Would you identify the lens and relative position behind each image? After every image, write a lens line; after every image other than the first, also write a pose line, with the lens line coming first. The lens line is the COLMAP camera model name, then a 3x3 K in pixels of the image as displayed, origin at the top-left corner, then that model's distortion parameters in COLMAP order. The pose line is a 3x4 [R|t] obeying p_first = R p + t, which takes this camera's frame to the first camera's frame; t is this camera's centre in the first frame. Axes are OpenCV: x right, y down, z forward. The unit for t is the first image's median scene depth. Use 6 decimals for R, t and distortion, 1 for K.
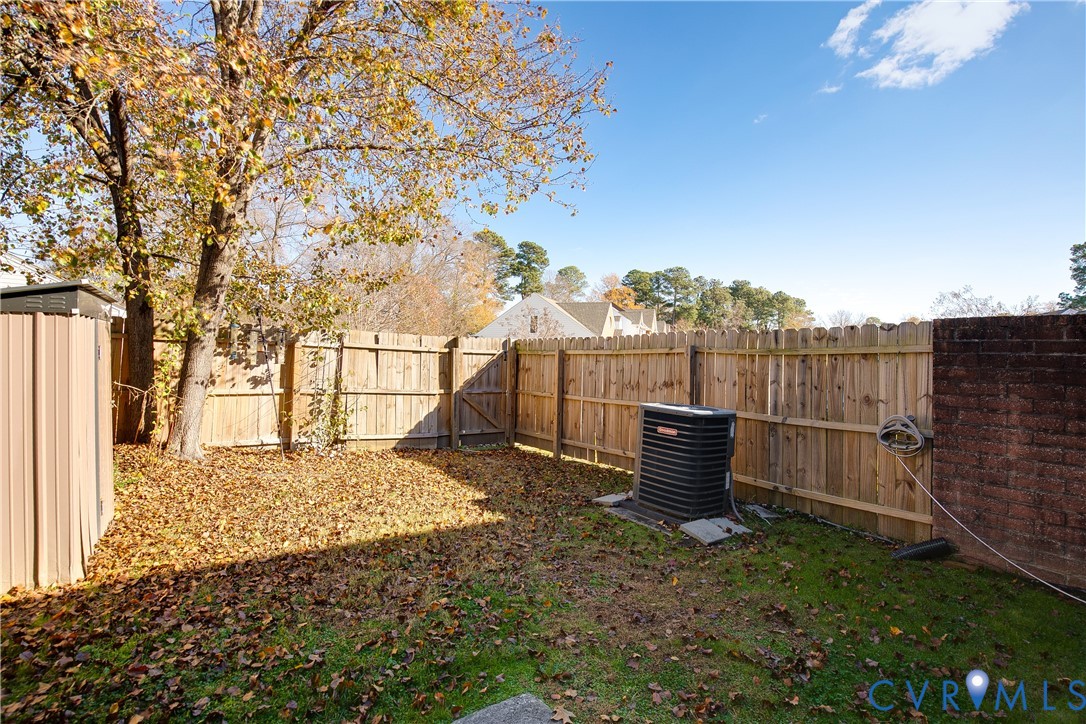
lens RADIAL K [[505.7, 0, 542.0], [0, 505.7, 382.7], [0, 0, 1]] dist [0.001053, 0.000383]
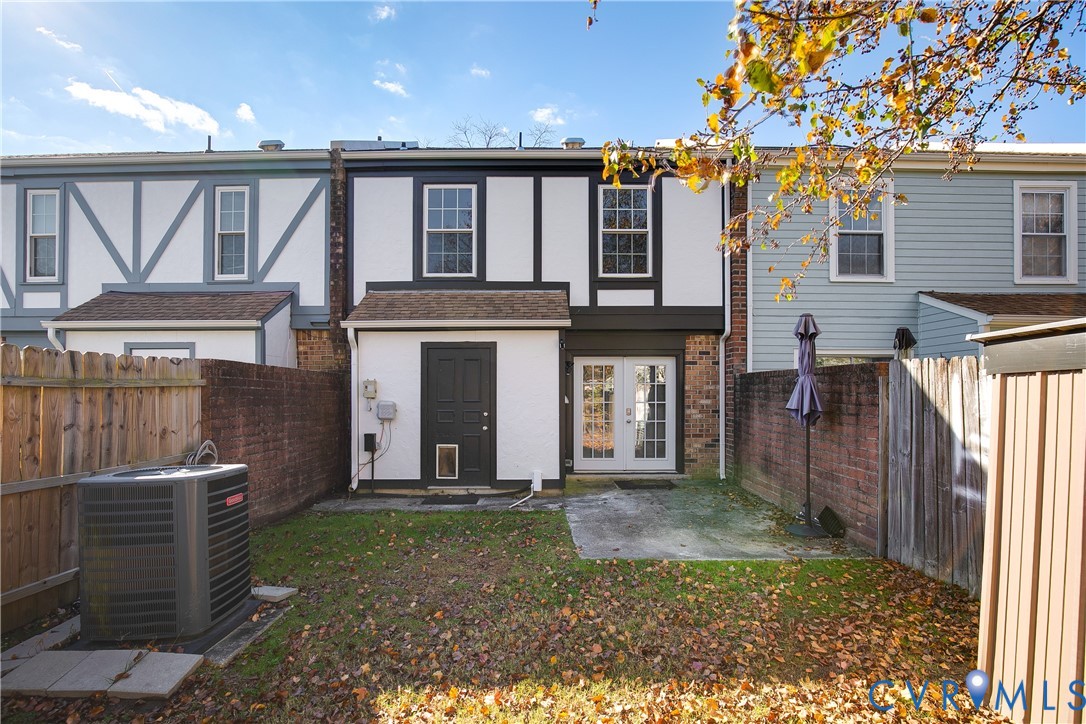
lens RADIAL K [[508.0, 0, 548.5], [0, 508.0, 372.0], [0, 0, 1]] dist [0.018334, -0.000305]
pose [[-0.798809, -0.008536, 0.601524, -0.547468], [-0.002454, 0.999937, 0.010930, -0.095267], [-0.601579, 0.007255, -0.798780, 1.308861]]
